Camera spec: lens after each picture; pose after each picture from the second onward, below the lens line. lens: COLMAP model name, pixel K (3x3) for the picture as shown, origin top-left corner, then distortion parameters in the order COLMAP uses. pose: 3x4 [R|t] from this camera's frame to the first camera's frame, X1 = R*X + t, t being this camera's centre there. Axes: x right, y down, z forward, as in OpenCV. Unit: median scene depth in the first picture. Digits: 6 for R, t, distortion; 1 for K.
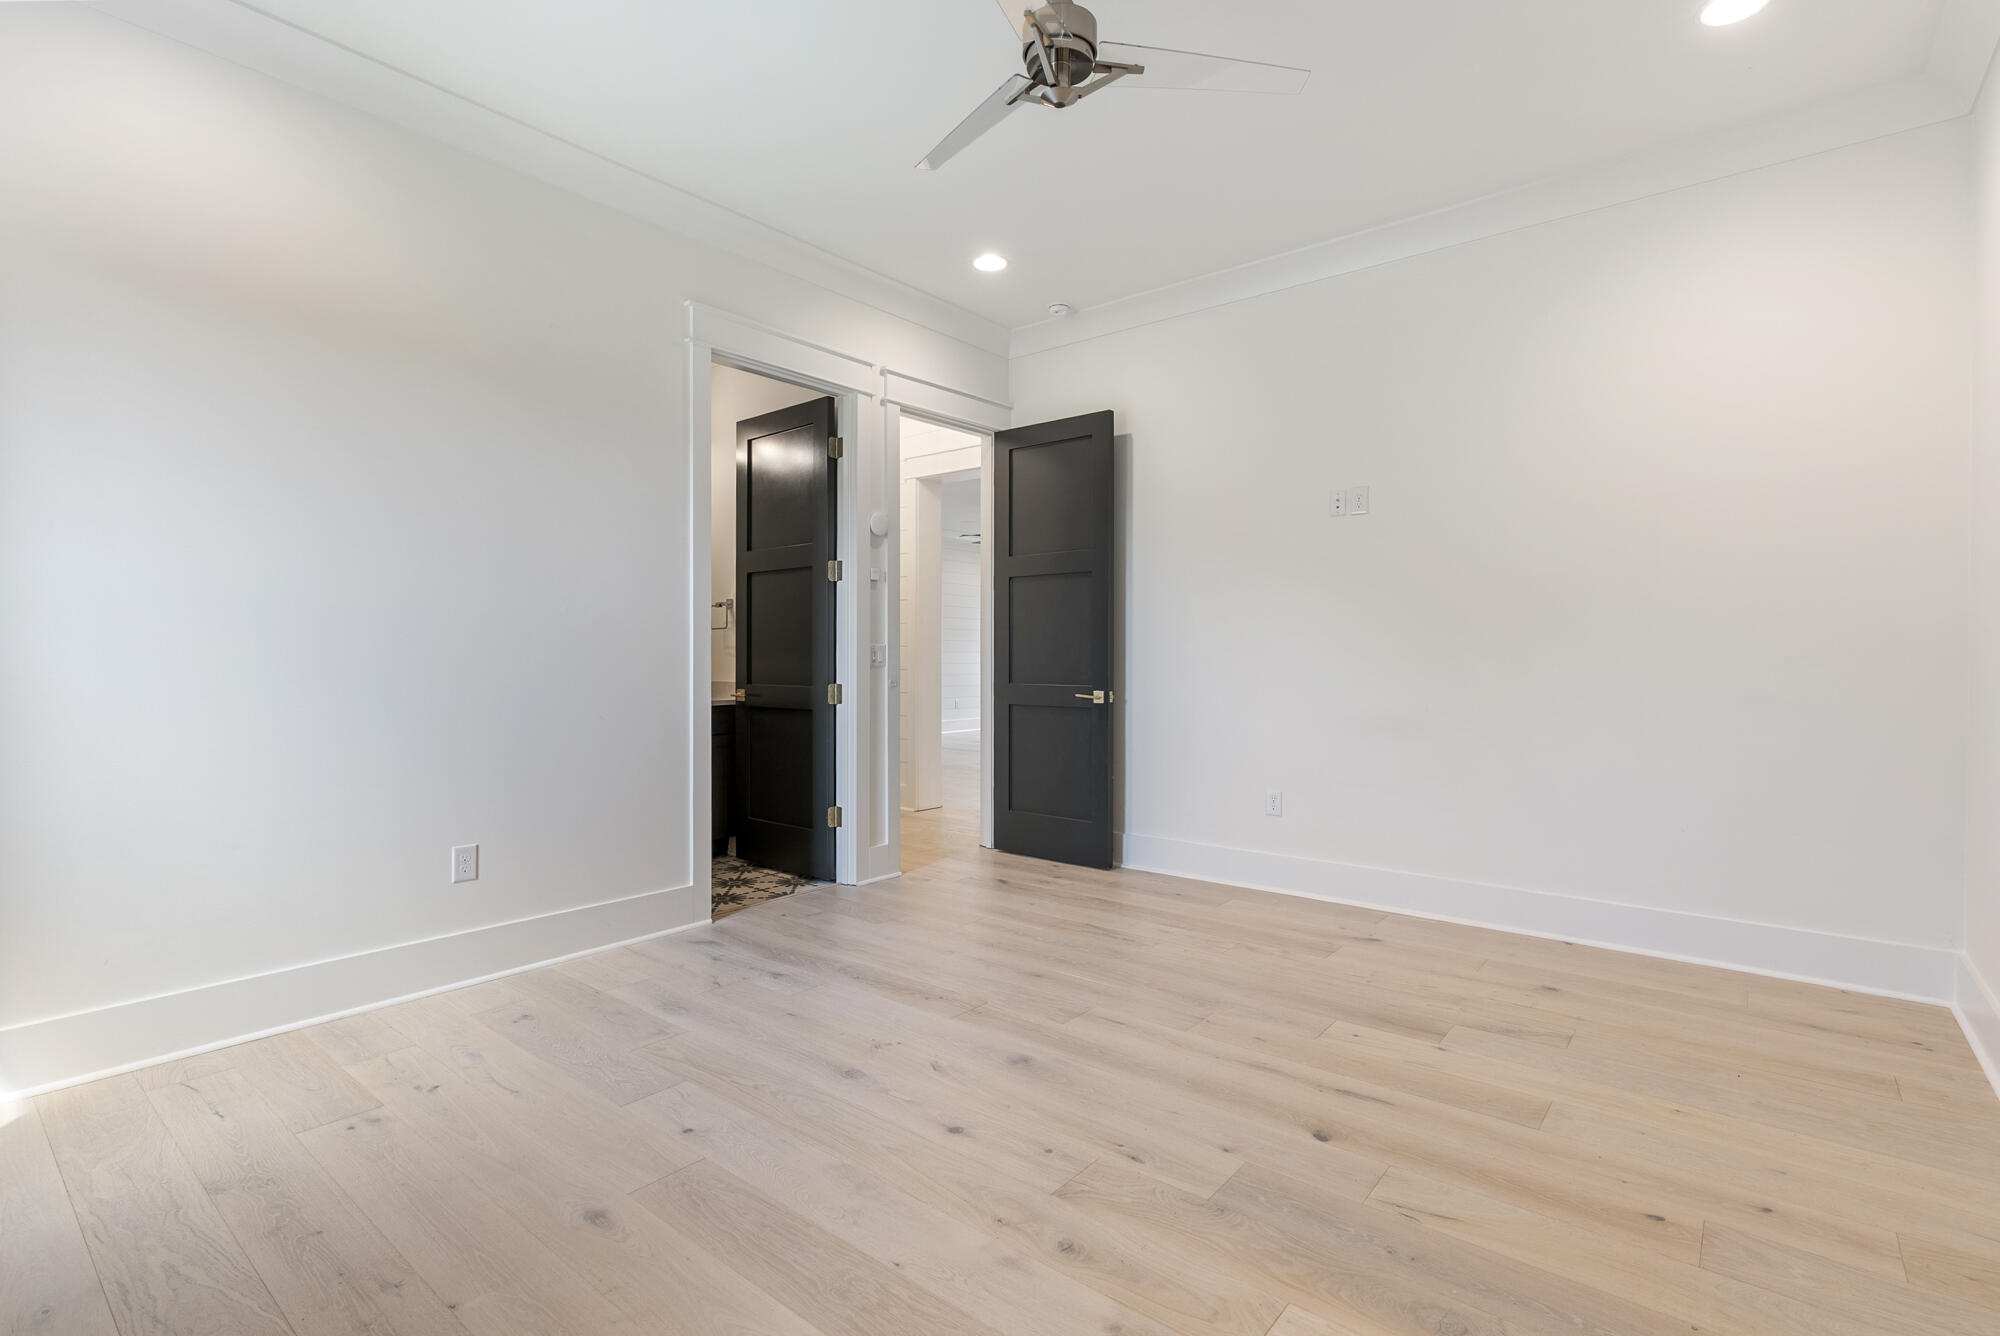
lens RADIAL K [[908.0, 0, 1000.0], [0, 908.0, 668.0], [0, 0, 1]] dist [0.001558, 0.000502]
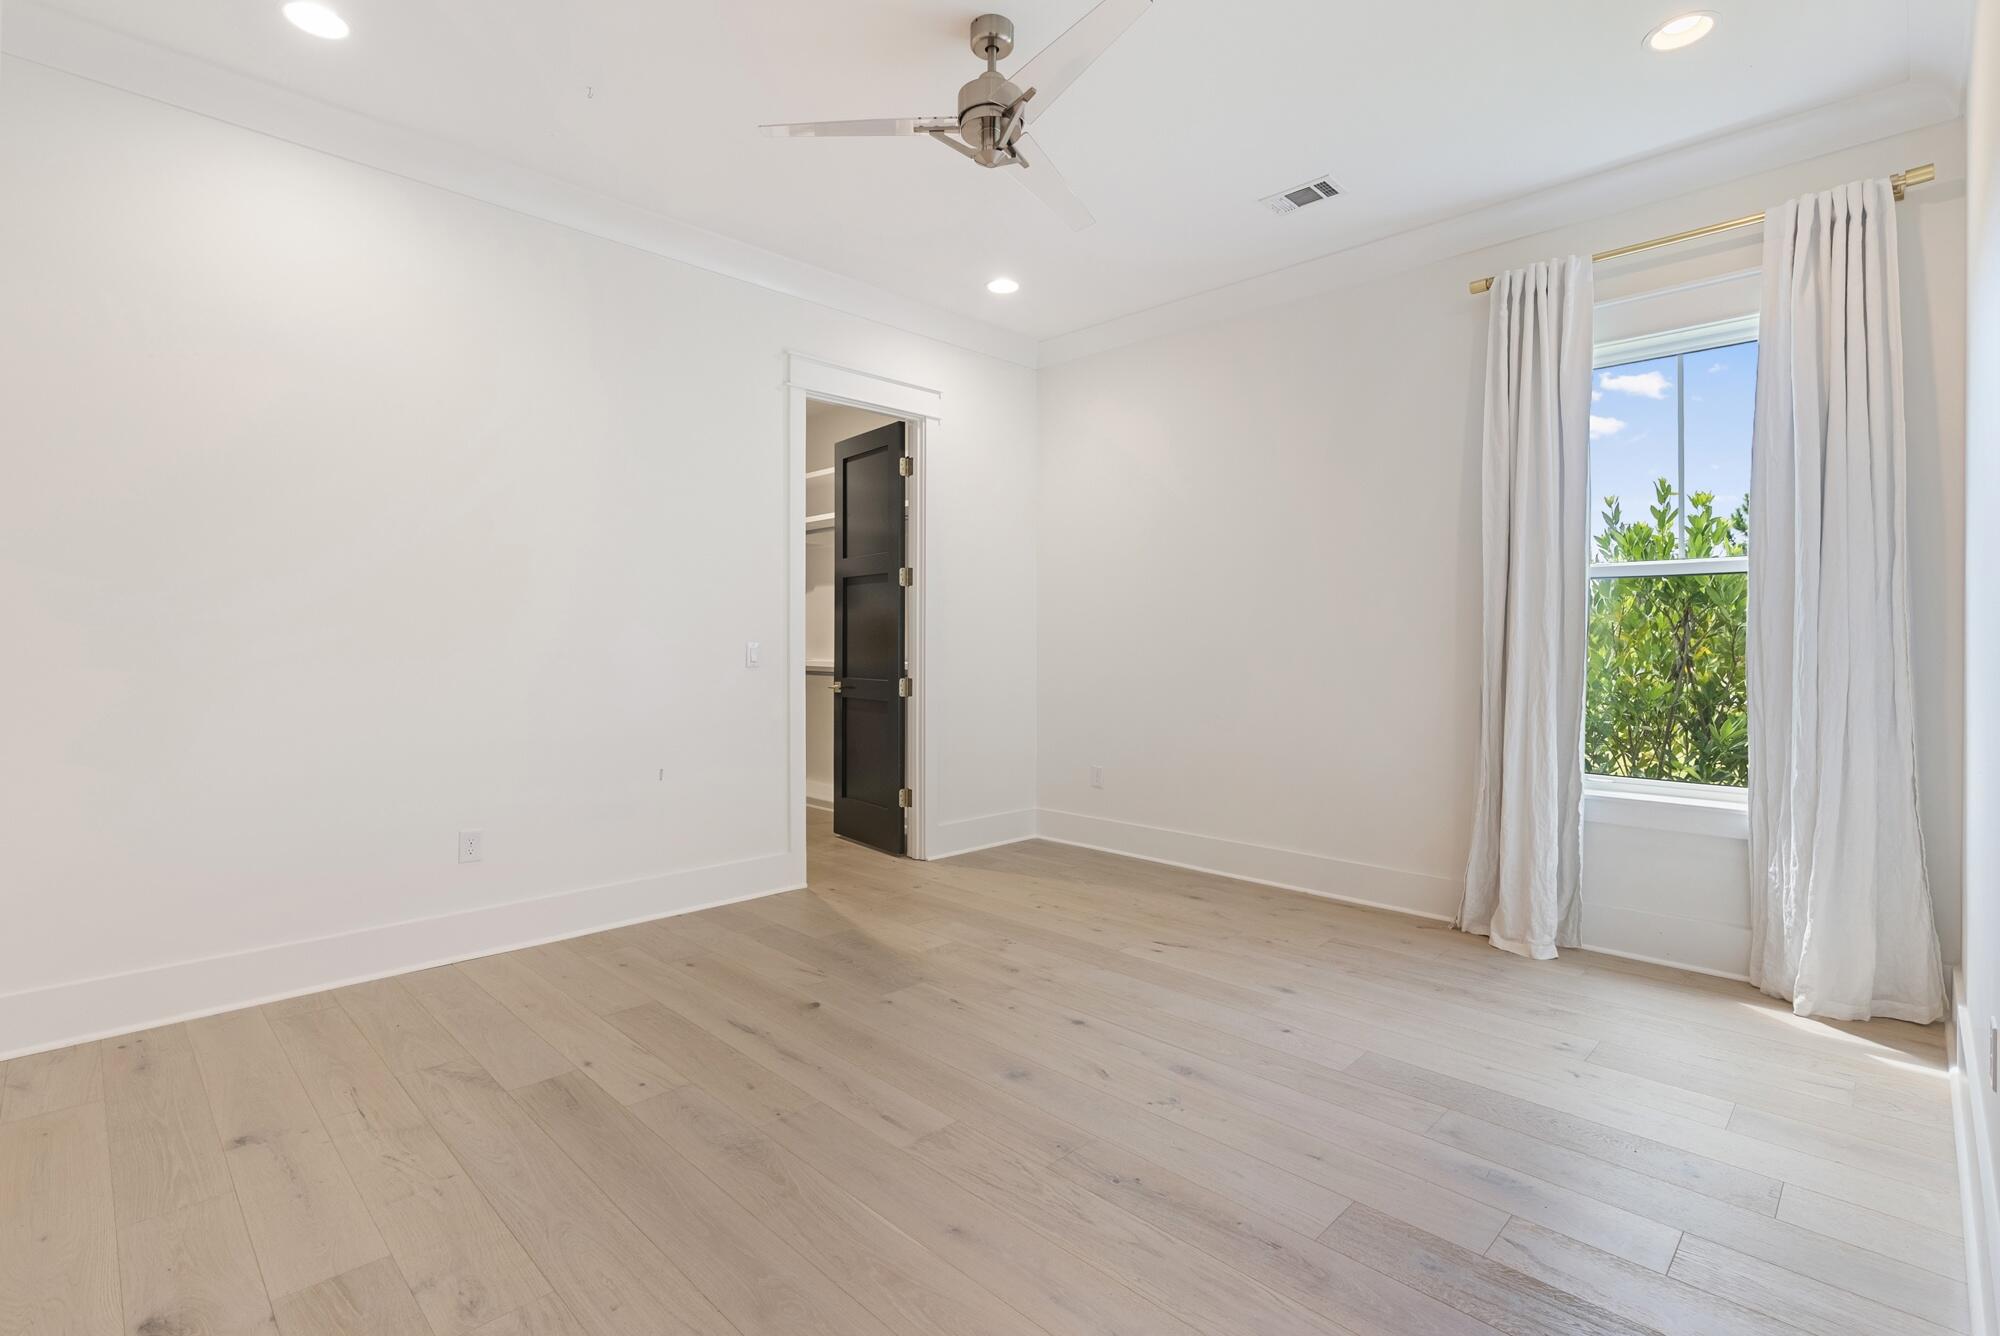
lens RADIAL K [[908.0, 0, 1000.0], [0, 908.0, 668.0], [0, 0, 1]] dist [0.001558, 0.000502]
pose [[-0.995759, -0.006007, 0.091802, -0.051461], [-0.002289, 0.999175, 0.040549, -0.055561], [-0.091970, 0.040167, -0.994951, 2.204307]]
